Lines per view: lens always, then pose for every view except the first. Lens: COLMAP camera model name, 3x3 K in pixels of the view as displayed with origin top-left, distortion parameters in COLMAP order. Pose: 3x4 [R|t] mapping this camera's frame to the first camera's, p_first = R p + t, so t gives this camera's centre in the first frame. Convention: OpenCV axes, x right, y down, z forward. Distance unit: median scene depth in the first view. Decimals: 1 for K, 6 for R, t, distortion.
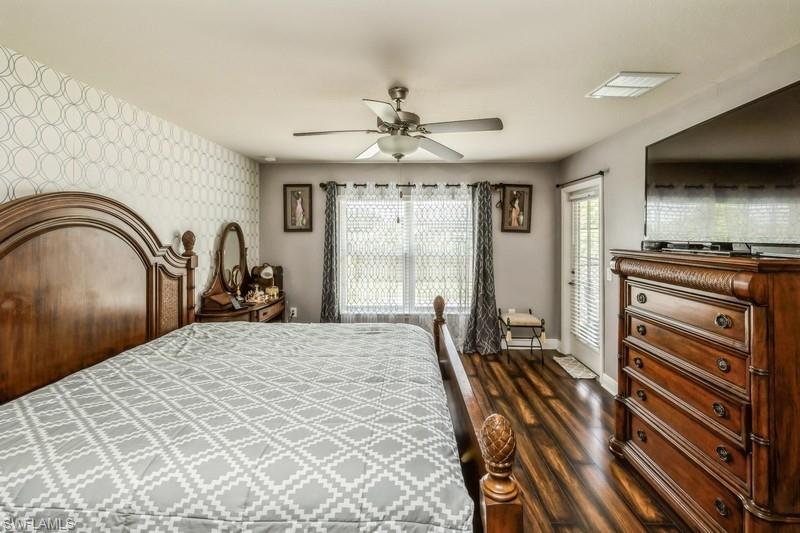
lens RADIAL K [[344.9, 0, 410.7], [0, 344.9, 233.7], [0, 0, 1]] dist [0.000237, -0.001570]
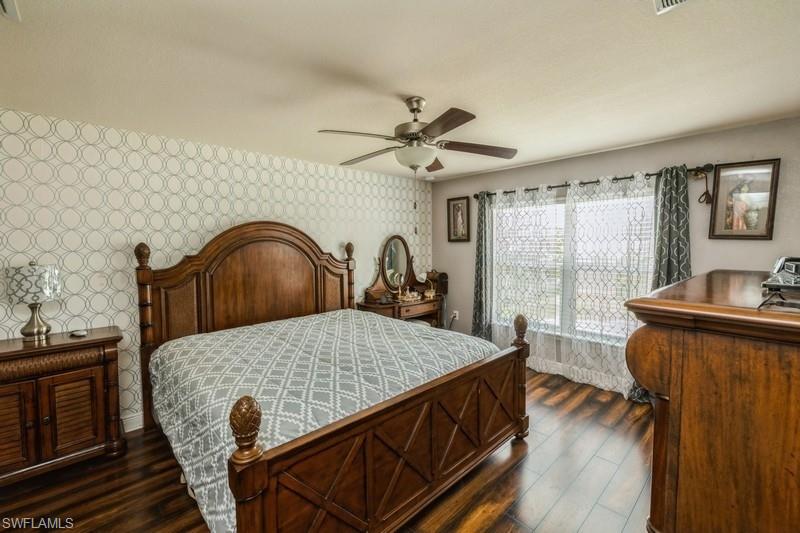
lens RADIAL K [[344.9, 0, 408.4], [0, 344.9, 261.5], [0, 0, 1]] dist [0.000237, -0.001570]
pose [[0.699986, 0.031315, -0.713470, 0.361102], [0.007269, 0.998674, 0.050965, -0.000360], [0.714120, -0.040861, 0.698830, 0.141181]]
